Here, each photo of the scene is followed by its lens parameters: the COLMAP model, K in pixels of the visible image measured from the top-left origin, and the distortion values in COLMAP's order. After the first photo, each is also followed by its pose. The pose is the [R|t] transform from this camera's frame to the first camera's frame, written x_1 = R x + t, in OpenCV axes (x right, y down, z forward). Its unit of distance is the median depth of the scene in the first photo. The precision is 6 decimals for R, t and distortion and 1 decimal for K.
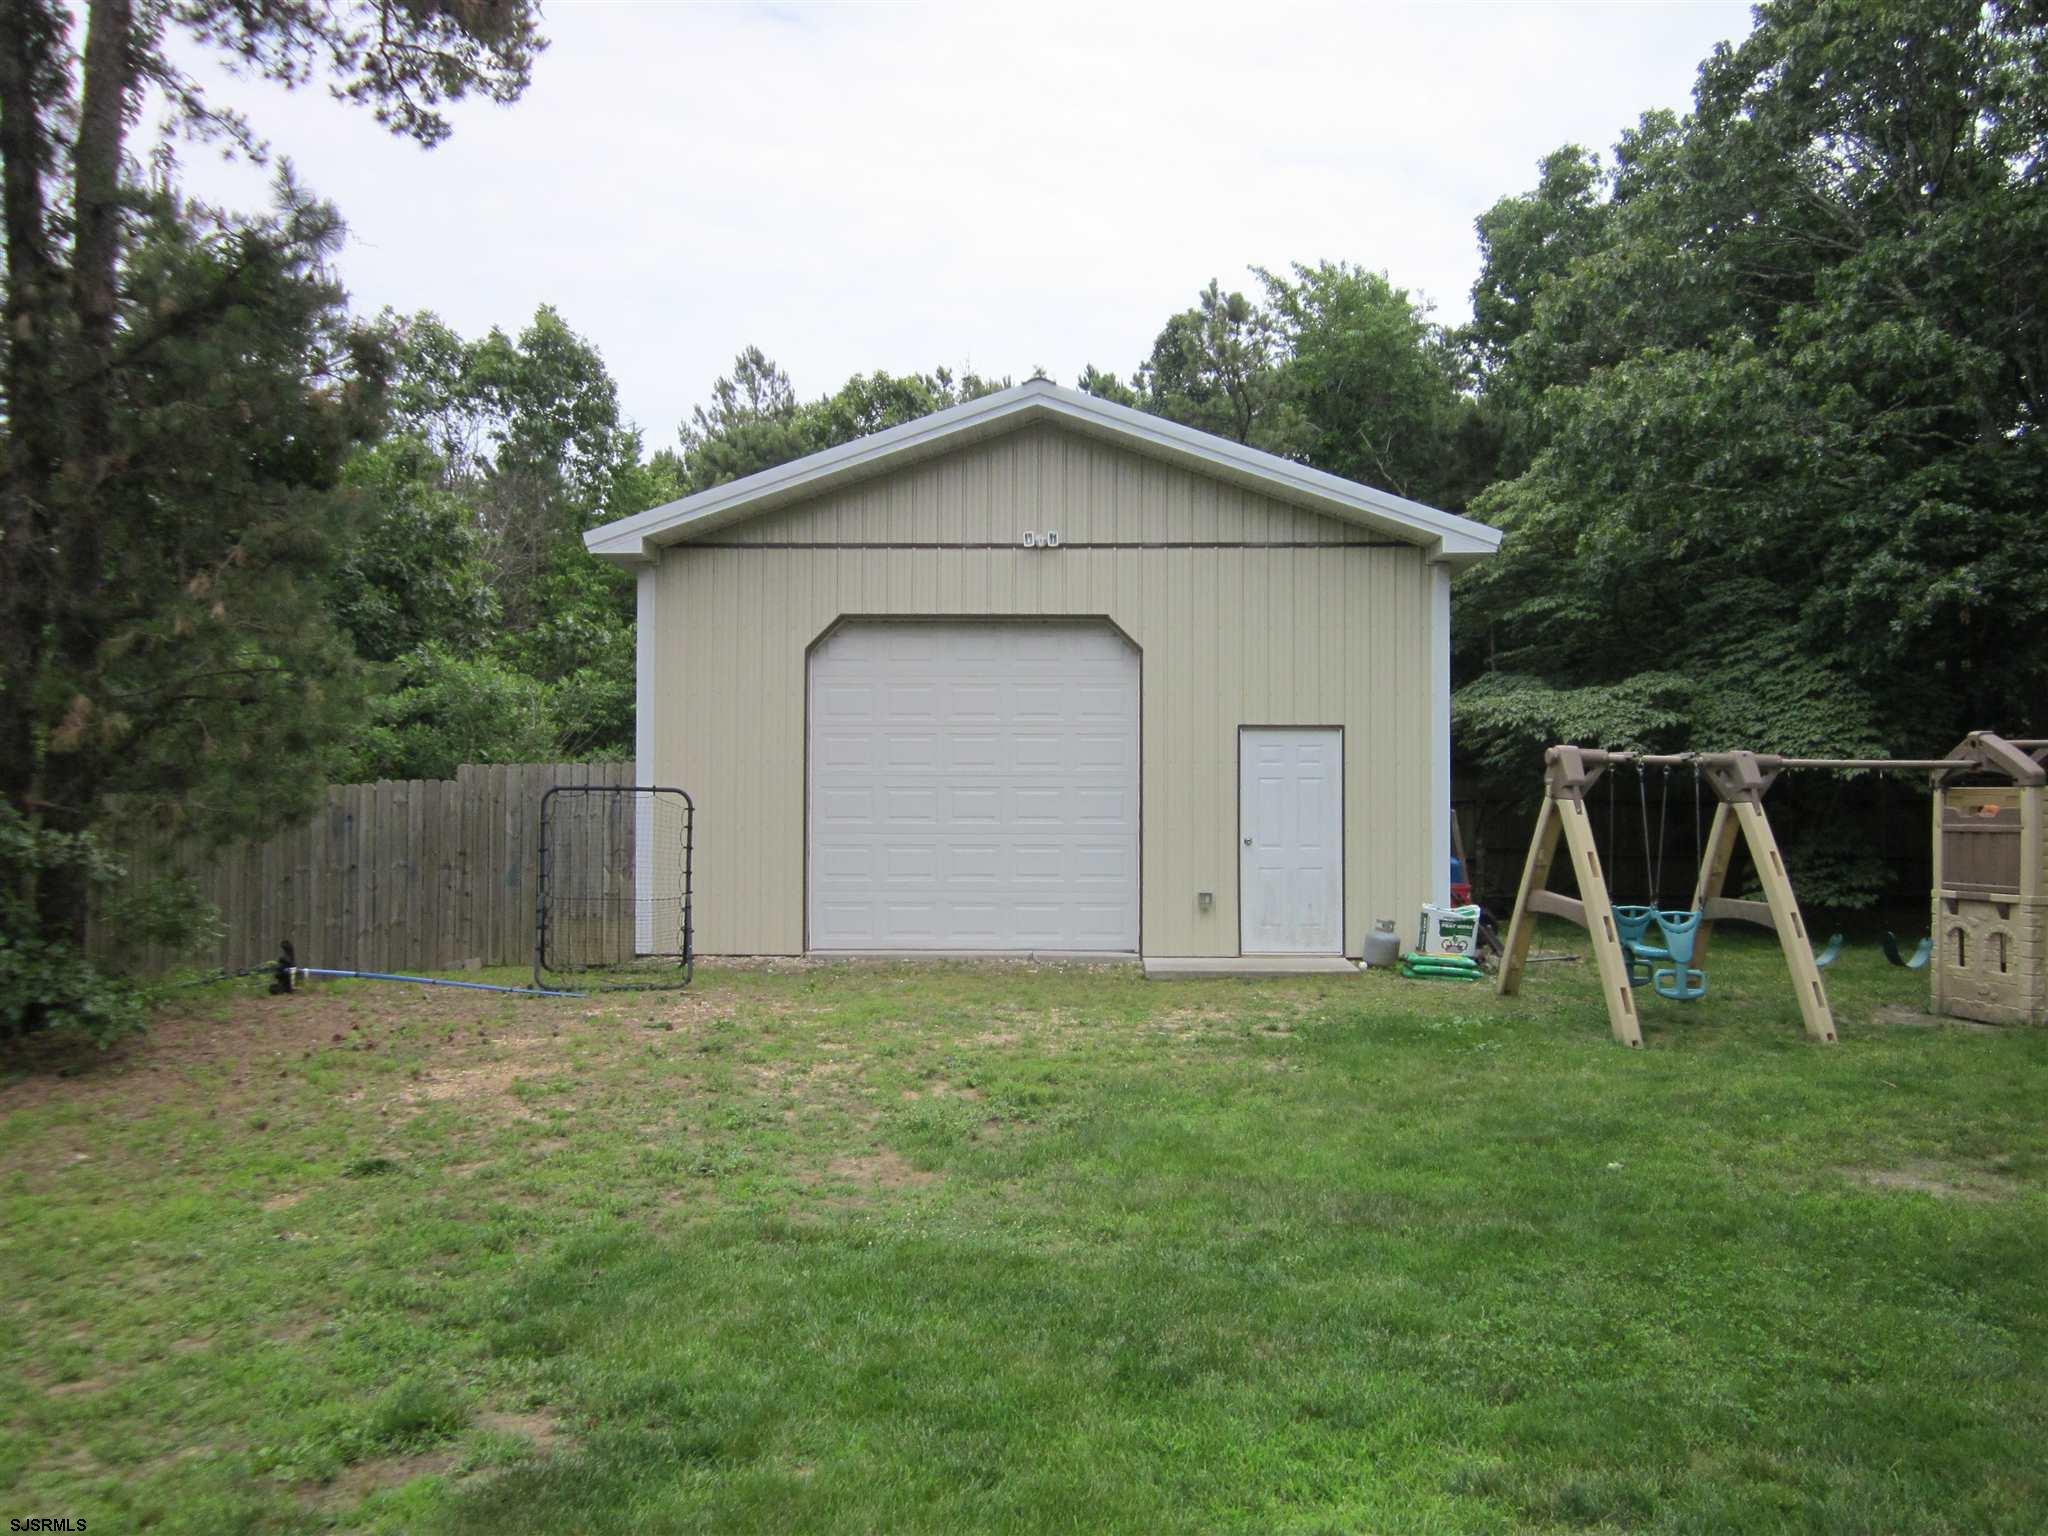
lens RADIAL K [[1718.6, 0, 1024.0], [0, 1718.6, 768.0], [0, 0, 1]] dist [-0.037689, -0.000690]
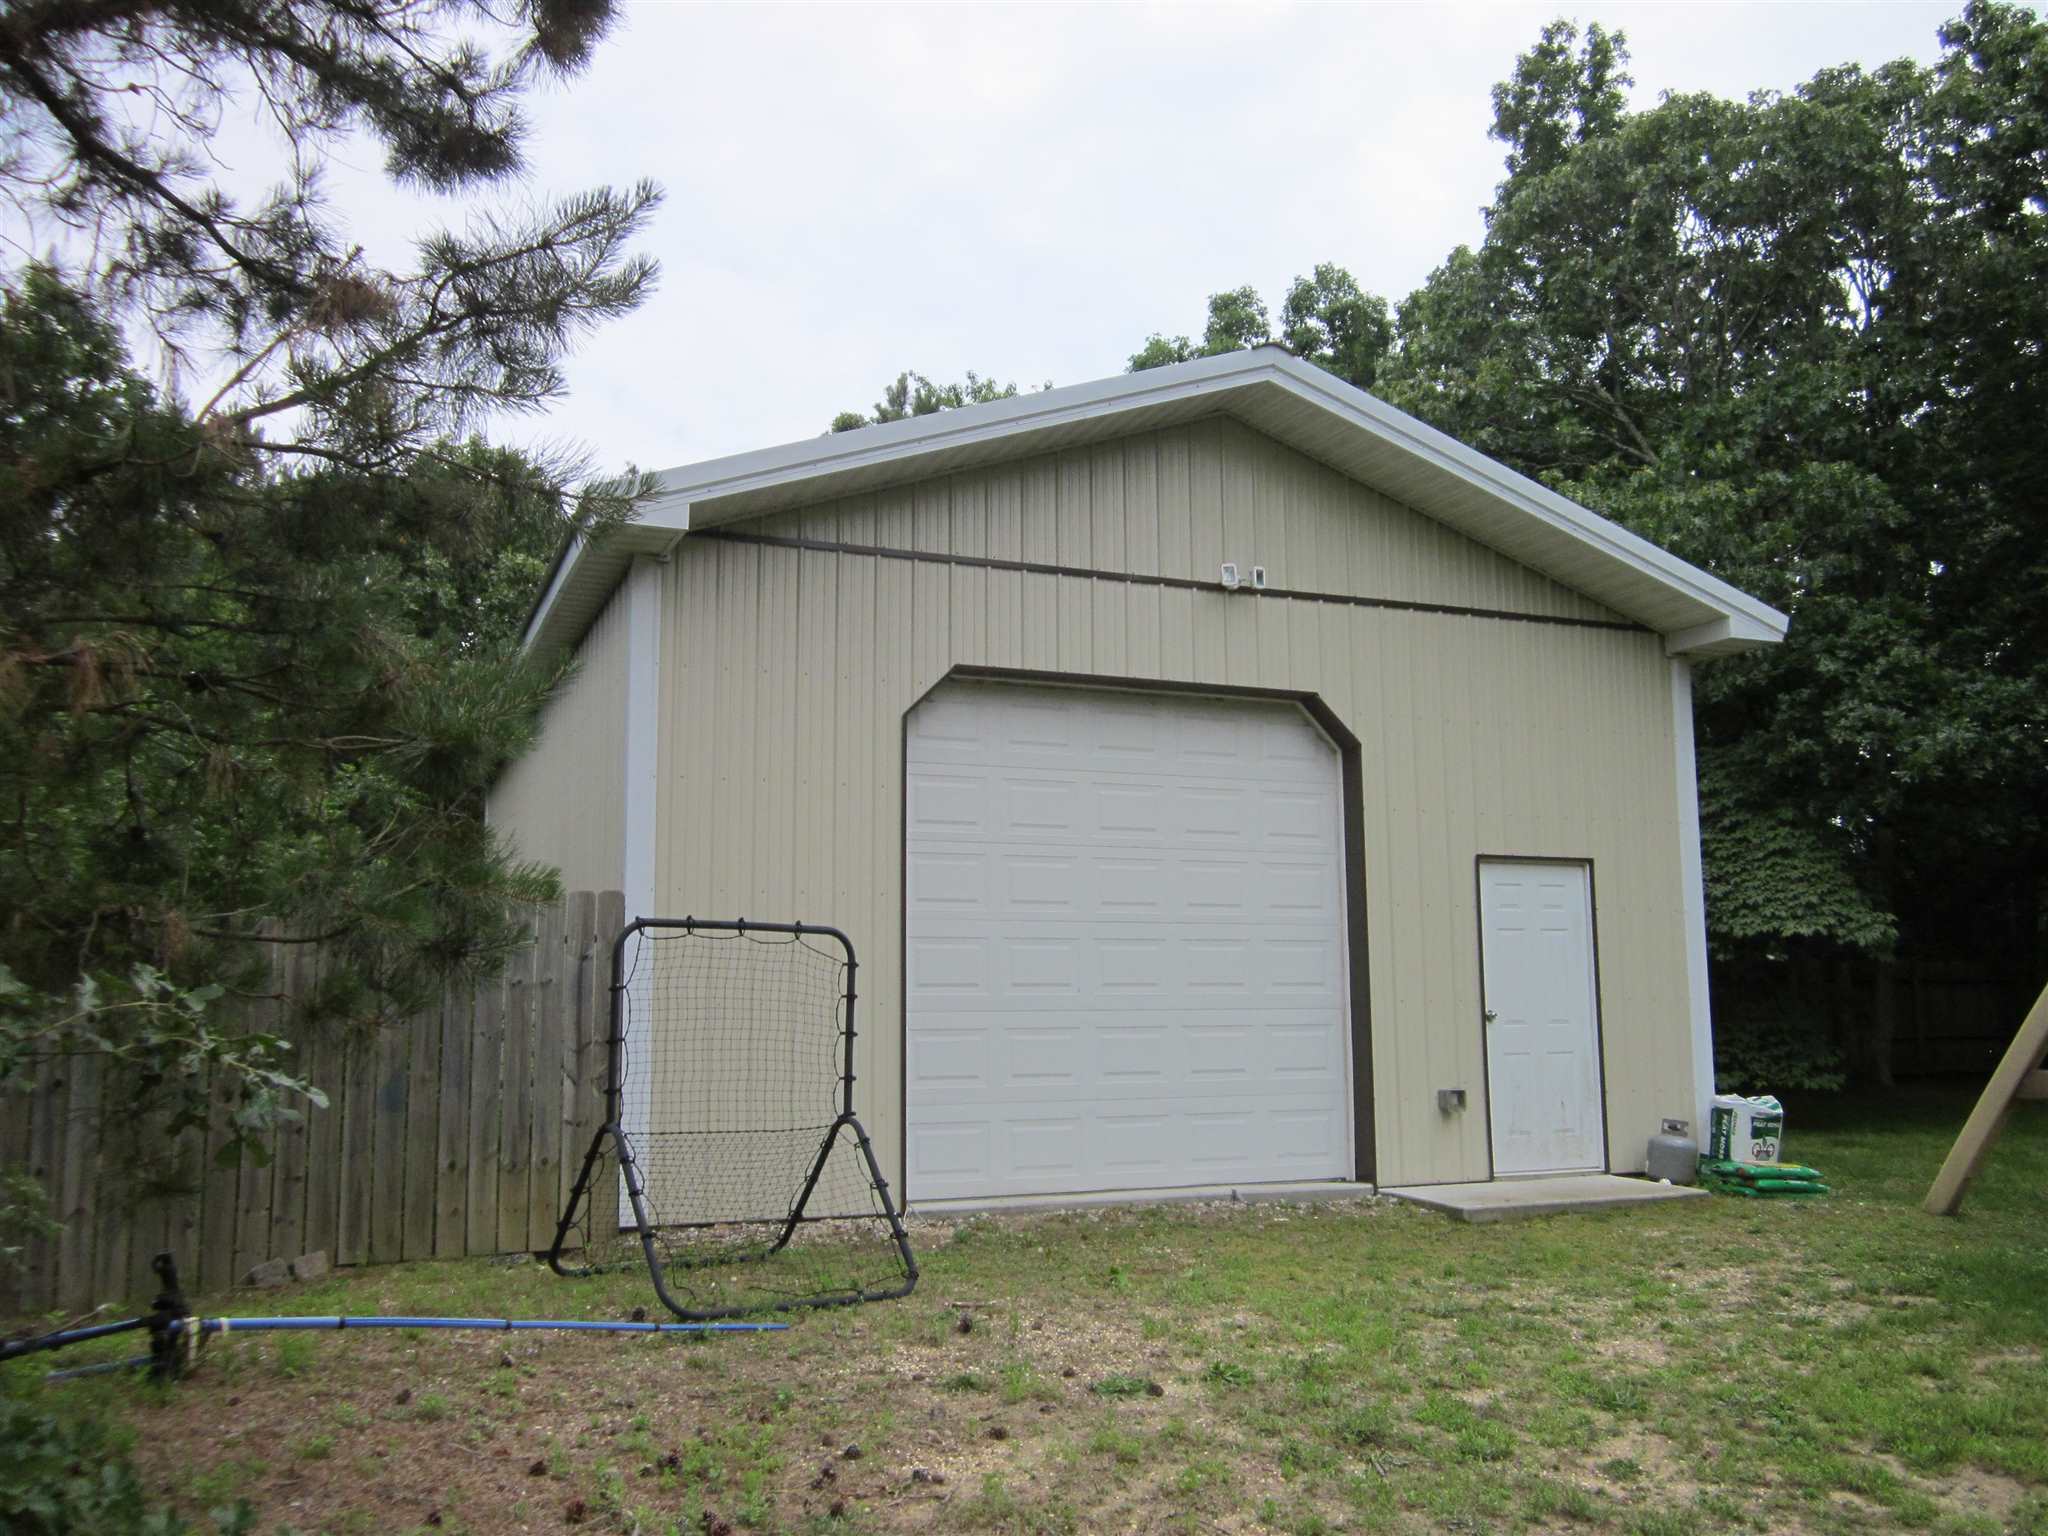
lens RADIAL K [[1751.2, 0, 1084.1], [0, 1751.2, 768.9], [0, 0, 1]] dist [-0.026233, -0.000334]
pose [[0.907270, 0.049154, 0.417665, -0.335741], [-0.002344, 0.993721, -0.111858, 0.021920], [-0.420541, 0.100507, 0.901689, 0.398843]]
